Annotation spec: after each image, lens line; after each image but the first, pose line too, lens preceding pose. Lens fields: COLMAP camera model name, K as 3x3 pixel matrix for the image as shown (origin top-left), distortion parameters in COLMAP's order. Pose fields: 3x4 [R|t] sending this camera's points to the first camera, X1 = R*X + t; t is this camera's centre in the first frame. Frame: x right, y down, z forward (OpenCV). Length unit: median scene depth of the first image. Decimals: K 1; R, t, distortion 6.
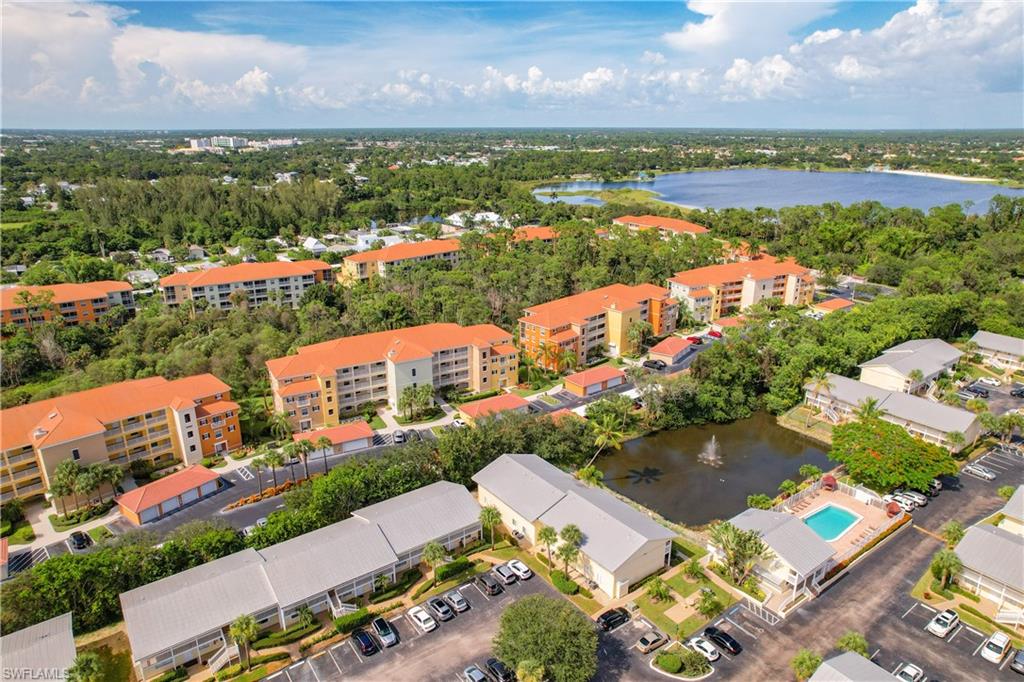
lens RADIAL K [[659.5, 0, 515.6], [0, 659.5, 347.5], [0, 0, 1]] dist [-0.047328, 0.058600]
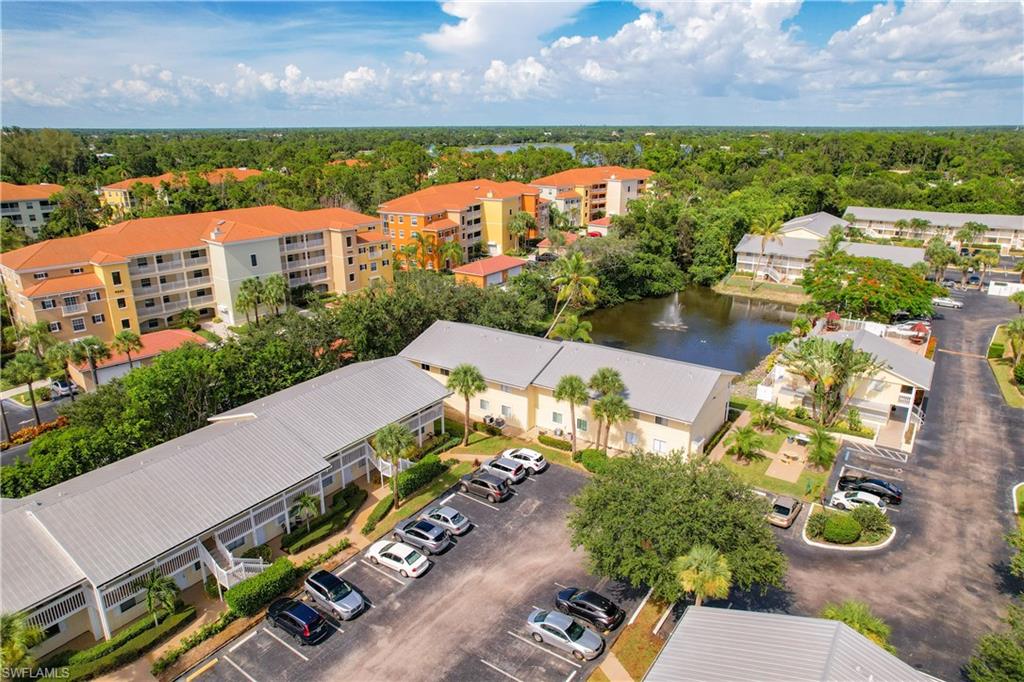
lens RADIAL K [[659.5, 0, 515.6], [0, 659.5, 347.5], [0, 0, 1]] dist [-0.047328, 0.058600]
pose [[0.945298, -0.108398, 0.307671, -0.165229], [0.108501, 0.993954, 0.016826, 0.205759], [-0.307634, 0.017477, 0.951344, 0.387065]]
